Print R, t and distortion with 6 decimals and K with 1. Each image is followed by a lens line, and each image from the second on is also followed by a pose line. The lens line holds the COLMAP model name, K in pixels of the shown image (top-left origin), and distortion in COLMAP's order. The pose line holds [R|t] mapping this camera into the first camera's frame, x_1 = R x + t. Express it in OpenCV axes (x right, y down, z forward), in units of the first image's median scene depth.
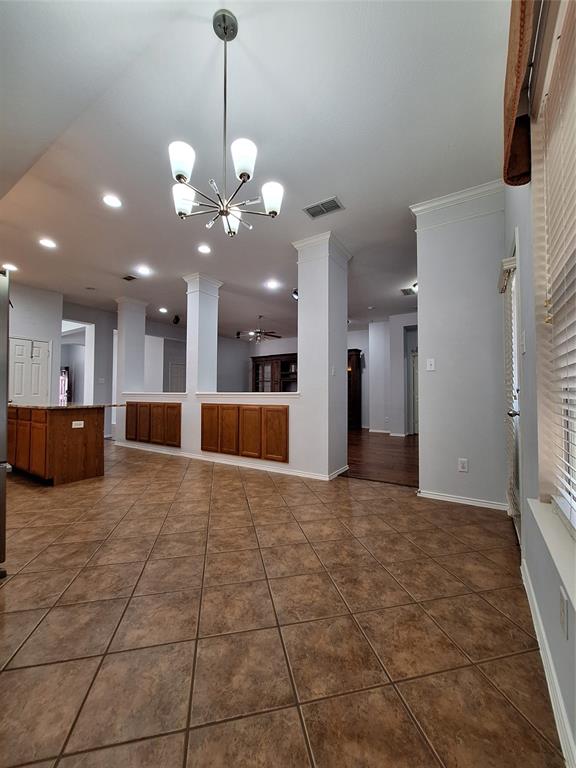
lens RADIAL K [[303.6, 0, 288.0], [0, 303.6, 384.0], [0, 0, 1]] dist [0.003290, 0.000193]
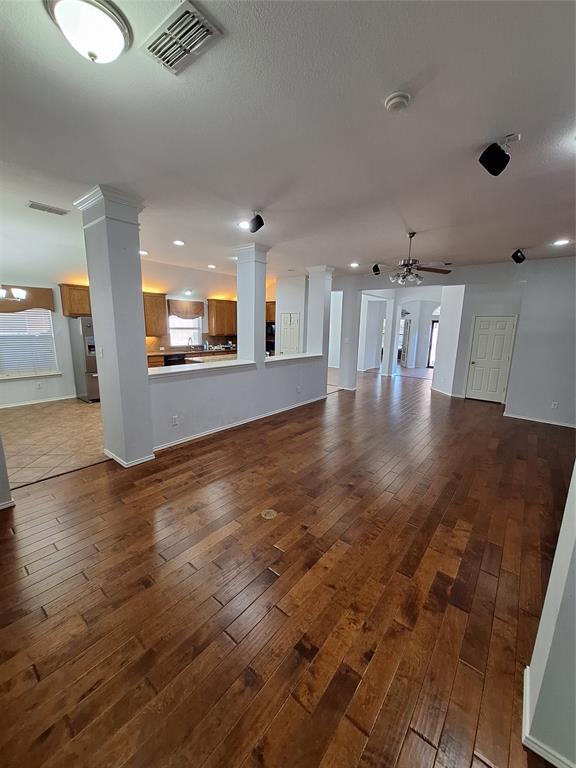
lens RADIAL K [[302.6, 0, 287.3], [0, 302.6, 380.9], [0, 0, 1]] dist [-0.002696, 0.000251]
pose [[-0.114857, 0.184265, -0.976143, 1.086473], [-0.001551, 0.982611, 0.185669, -0.142045], [0.993381, 0.022839, -0.112574, 1.793836]]
